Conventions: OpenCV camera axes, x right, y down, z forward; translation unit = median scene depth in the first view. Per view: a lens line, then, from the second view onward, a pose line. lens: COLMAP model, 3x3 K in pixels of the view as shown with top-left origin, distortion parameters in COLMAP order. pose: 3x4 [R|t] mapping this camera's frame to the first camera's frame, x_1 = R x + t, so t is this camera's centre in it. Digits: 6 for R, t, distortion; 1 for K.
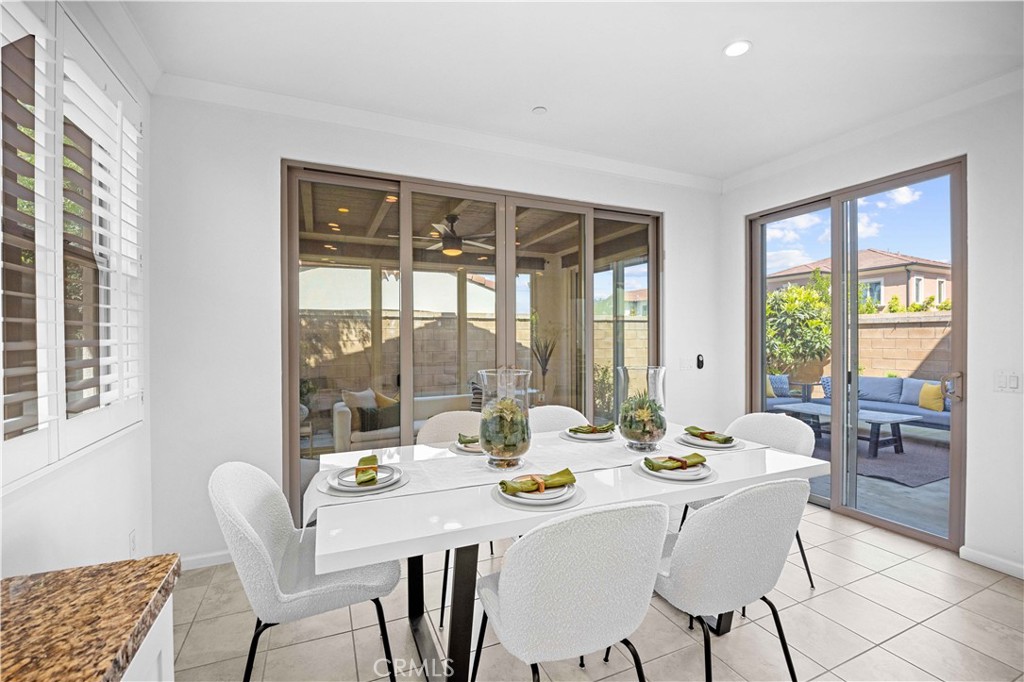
lens RADIAL K [[432.9, 0, 512.0], [0, 432.9, 341.0], [0, 0, 1]] dist [-0.006552, -0.000180]
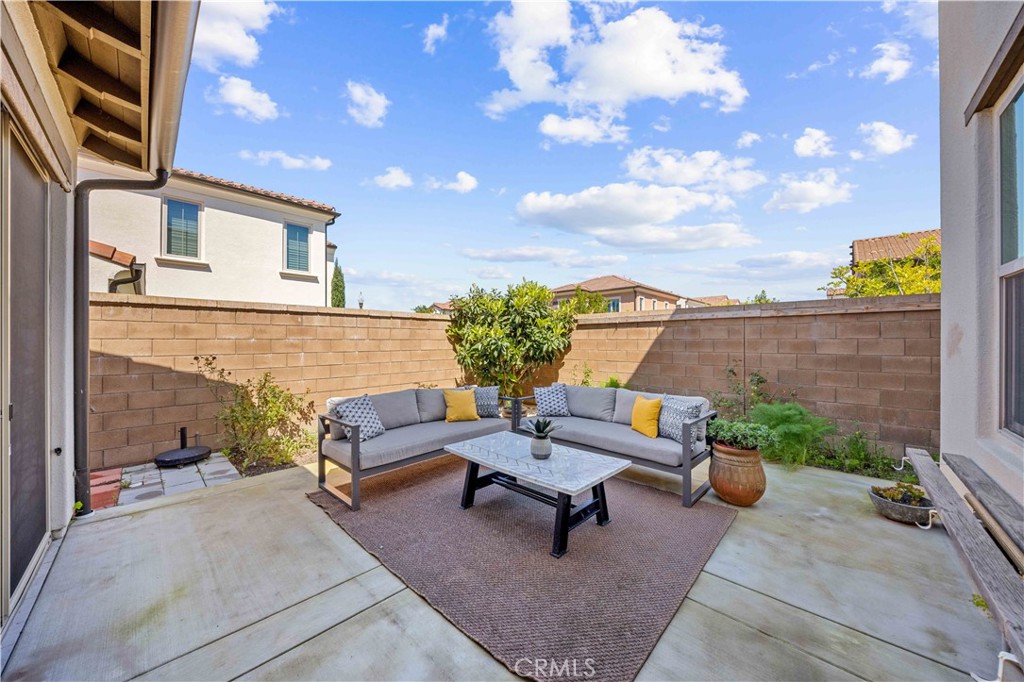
lens RADIAL K [[356.8, 0, 512.0], [0, 356.8, 341.0], [0, 0, 1]] dist [-0.000951, -0.000100]
pose [[0.918982, 0.004648, 0.394272, 0.348917], [-0.001100, 0.999957, -0.009223, 0.004375], [-0.394298, 0.008042, 0.918948, 0.350906]]
